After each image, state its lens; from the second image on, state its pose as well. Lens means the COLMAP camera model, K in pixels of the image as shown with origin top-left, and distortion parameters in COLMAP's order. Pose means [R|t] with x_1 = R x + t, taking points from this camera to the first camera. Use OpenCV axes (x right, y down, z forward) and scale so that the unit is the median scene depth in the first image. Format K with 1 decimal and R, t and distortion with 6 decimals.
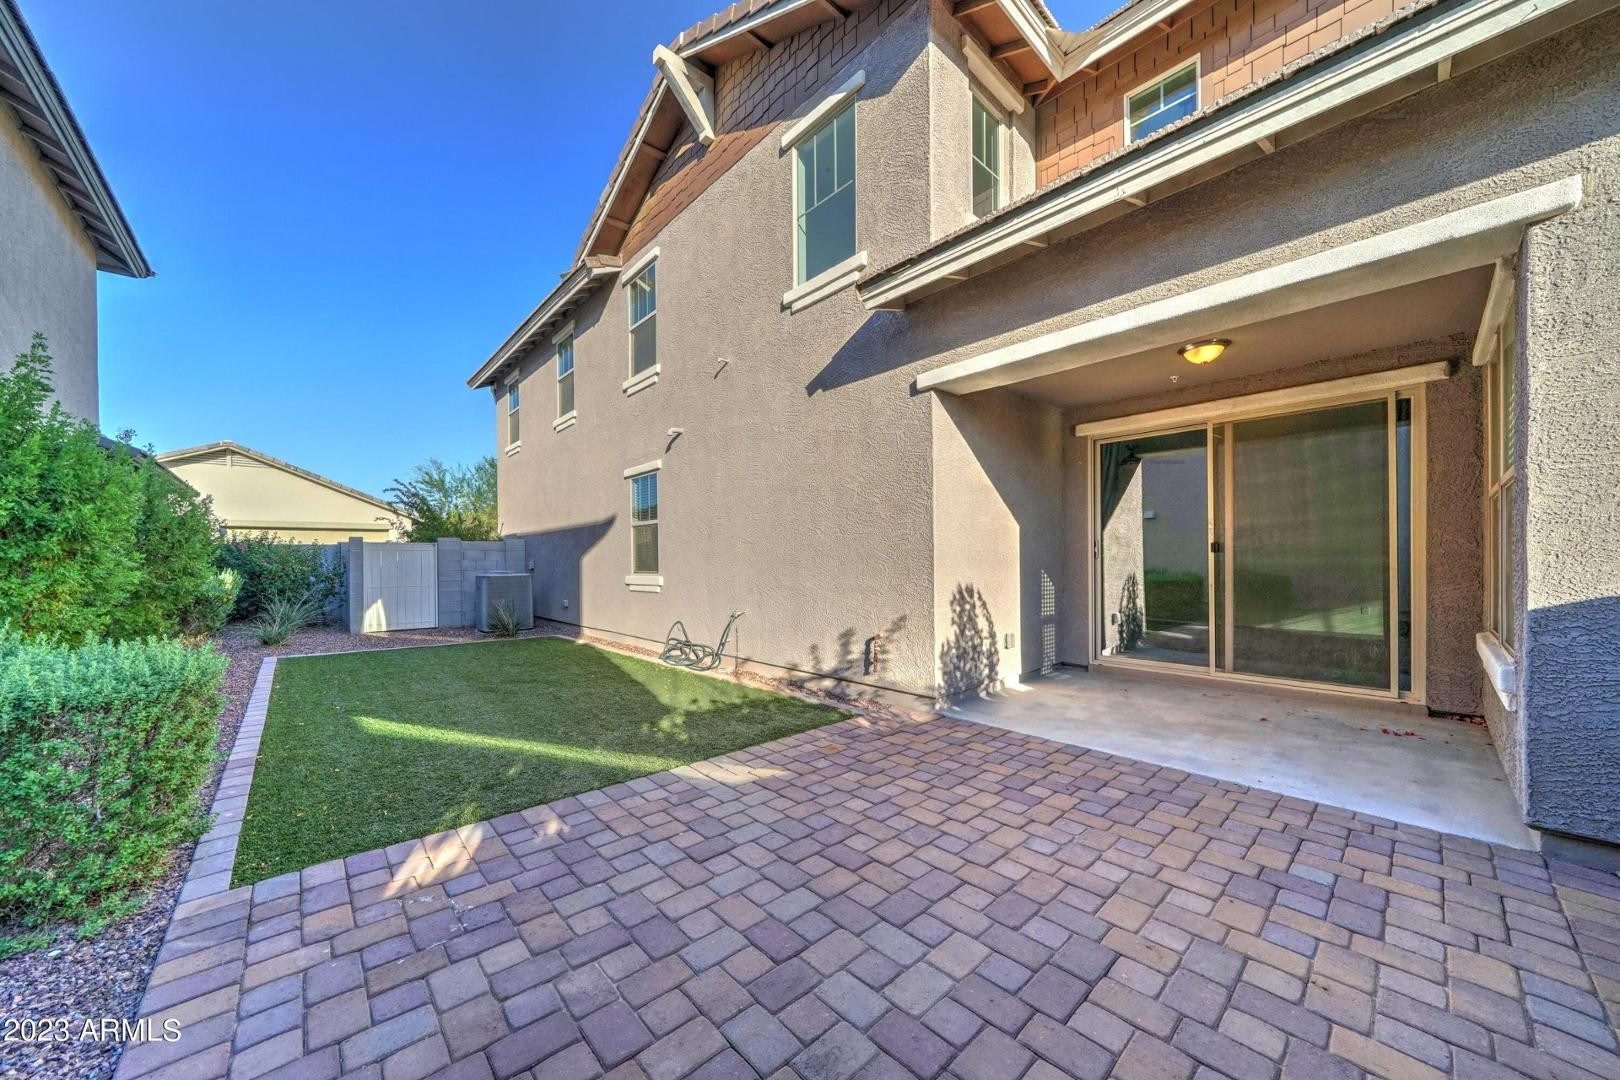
lens RADIAL K [[570.8, 0, 816.3], [0, 570.8, 570.9], [0, 0, 1]] dist [-0.001946, 0.000022]
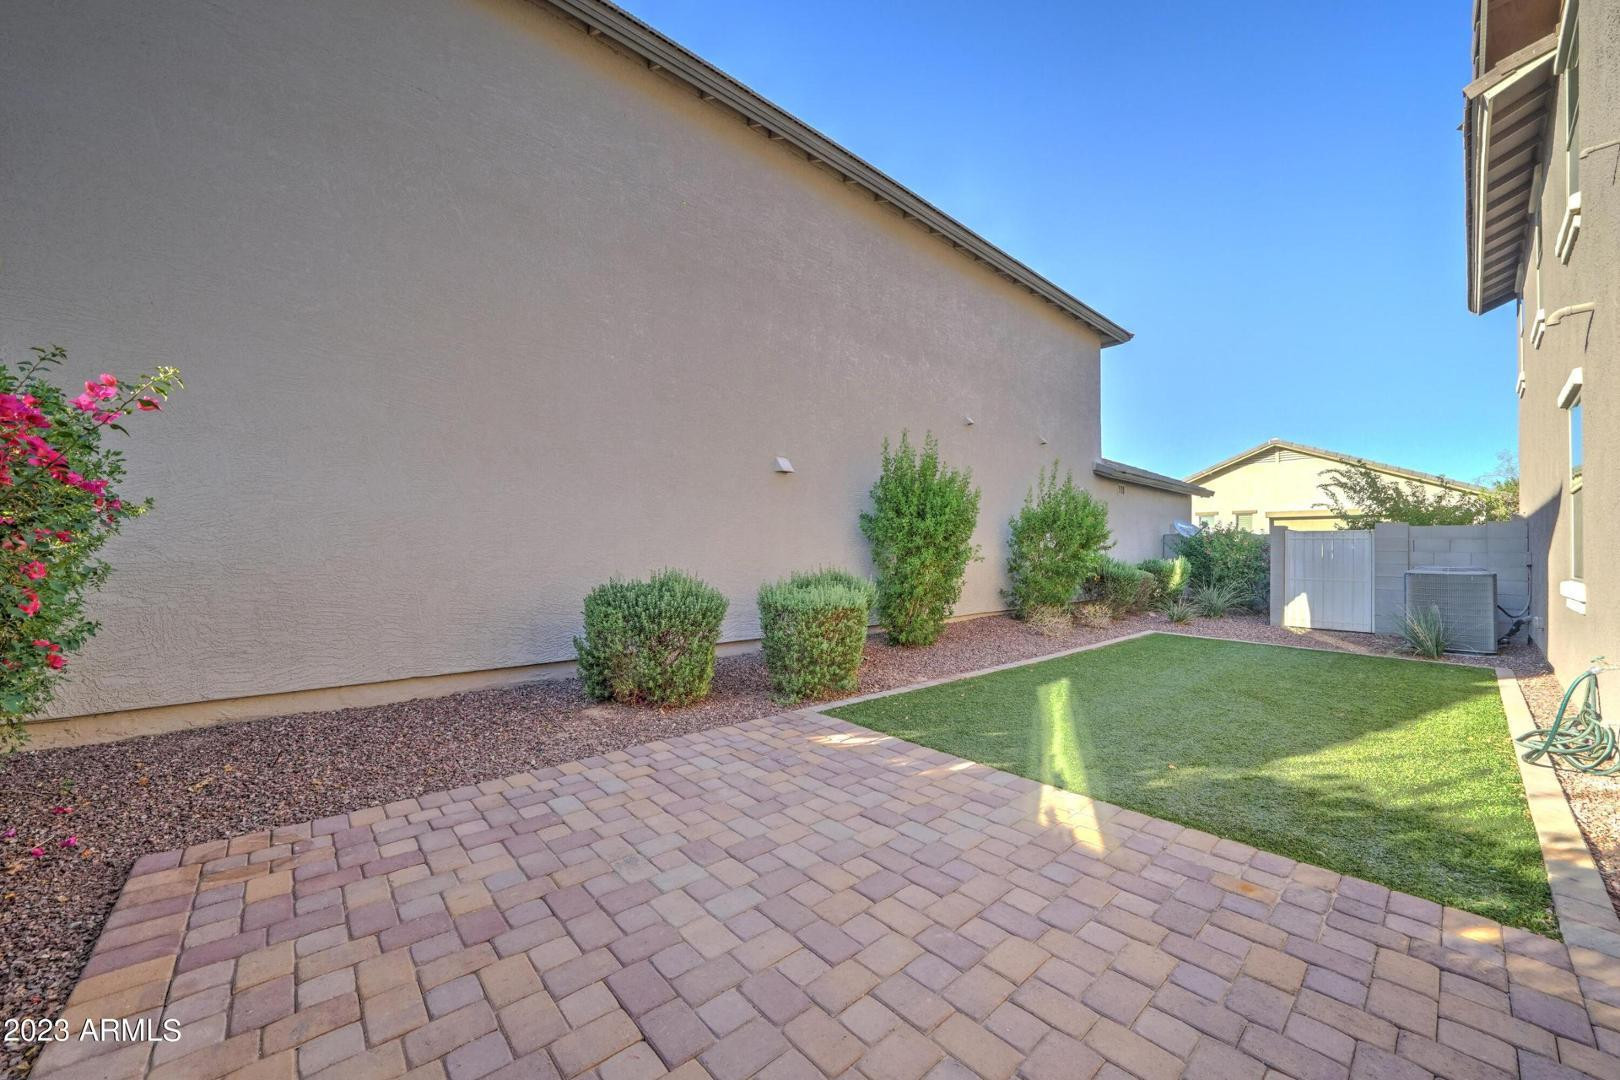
lens RADIAL K [[637.7, 0, 810.0], [0, 637.7, 540.0], [0, 0, 1]] dist [-0.010448, 0.000094]
pose [[-0.040457, -0.007609, -0.999152, 0.640205], [-0.028233, 0.999580, -0.006469, -0.014931], [0.998782, 0.027947, -0.040655, 0.558903]]
